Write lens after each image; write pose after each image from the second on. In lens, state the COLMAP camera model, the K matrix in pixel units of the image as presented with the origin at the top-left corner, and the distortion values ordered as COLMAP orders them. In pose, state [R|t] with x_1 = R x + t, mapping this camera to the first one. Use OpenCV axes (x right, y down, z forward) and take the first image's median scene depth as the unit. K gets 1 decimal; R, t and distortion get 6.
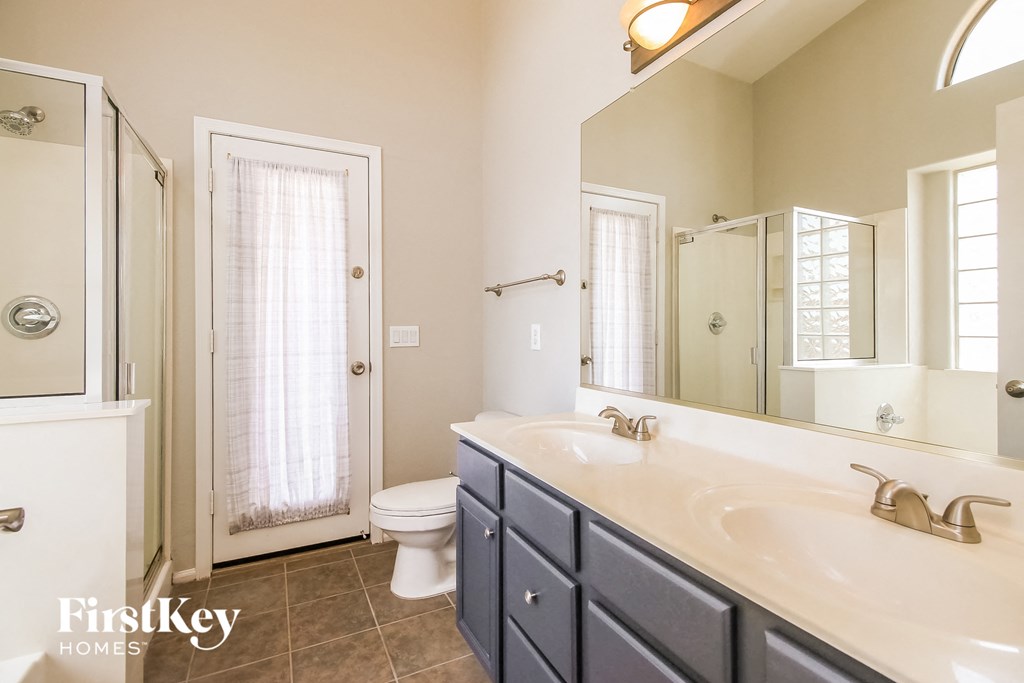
lens RADIAL K [[468.3, 0, 510.2], [0, 468.3, 332.1], [0, 0, 1]] dist [0.002679, -0.000804]
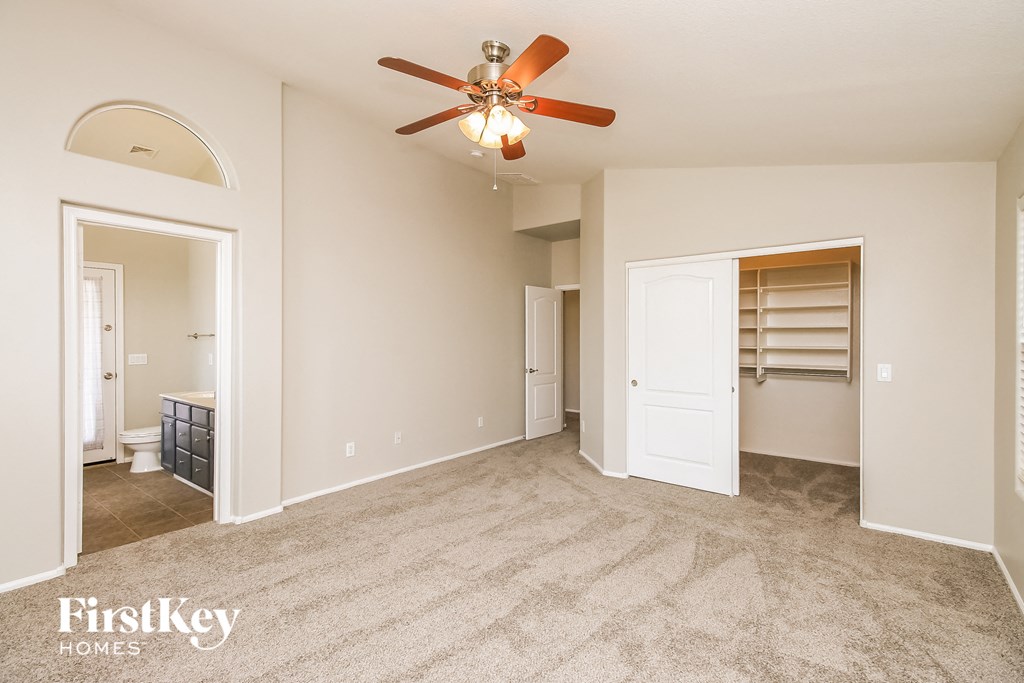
lens RADIAL K [[468.3, 0, 516.8], [0, 468.3, 342.4], [0, 0, 1]] dist [0.002679, -0.000804]
pose [[0.902621, -0.003284, 0.430424, 0.390180], [0.006706, 0.999957, -0.006433, -0.041776], [-0.430385, 0.008693, 0.902604, -1.572370]]
